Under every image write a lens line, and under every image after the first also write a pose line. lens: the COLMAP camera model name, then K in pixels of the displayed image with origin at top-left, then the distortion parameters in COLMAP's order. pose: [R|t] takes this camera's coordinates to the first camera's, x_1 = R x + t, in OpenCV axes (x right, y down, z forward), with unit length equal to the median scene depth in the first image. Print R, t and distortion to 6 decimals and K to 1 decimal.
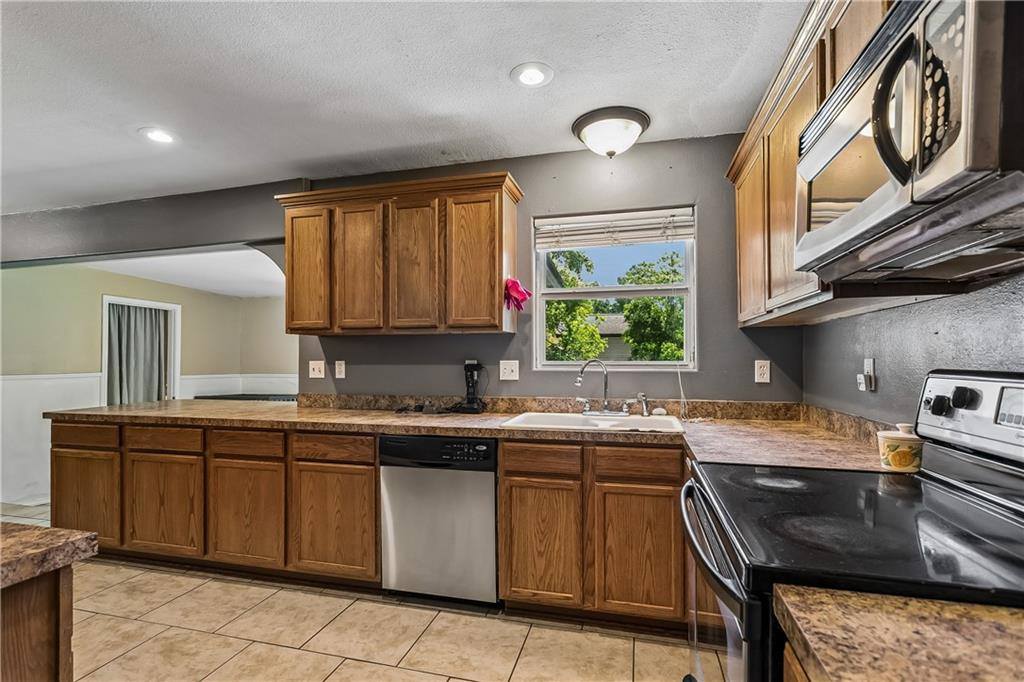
lens RADIAL K [[486.4, 0, 512.8], [0, 486.4, 369.8], [0, 0, 1]] dist [0.006057, 0.000079]
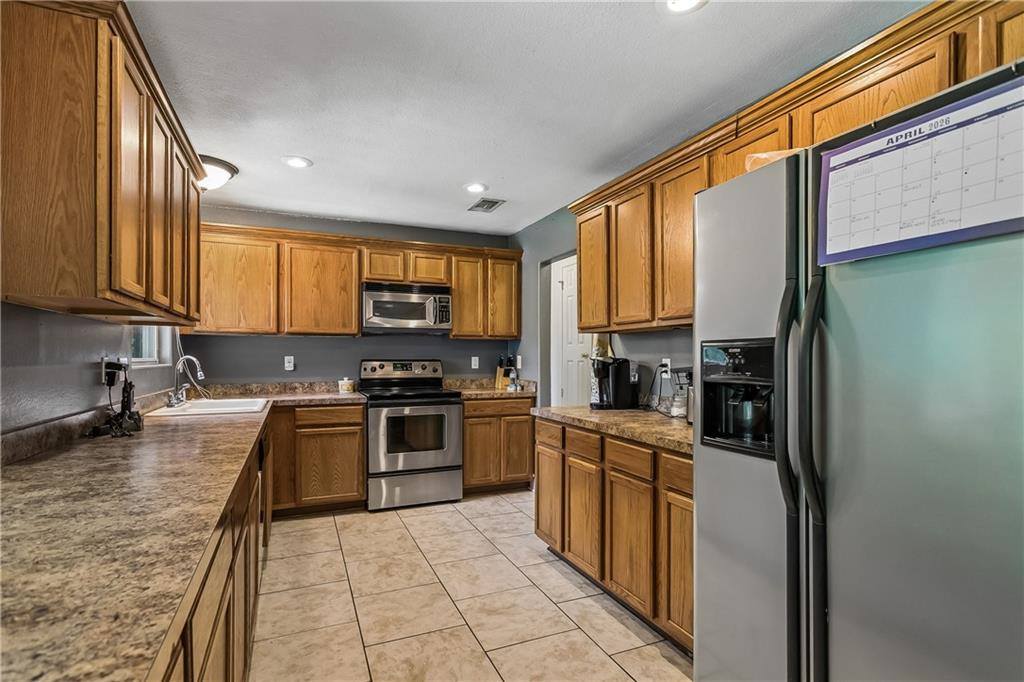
lens RADIAL K [[486.4, 0, 510.5], [0, 486.4, 348.7], [0, 0, 1]] dist [0.006057, 0.000079]
pose [[-0.625113, 0.012865, 0.780428, -1.457304], [0.004151, 0.999905, -0.013157, -0.016998], [-0.780523, -0.004985, -0.625107, 1.370494]]
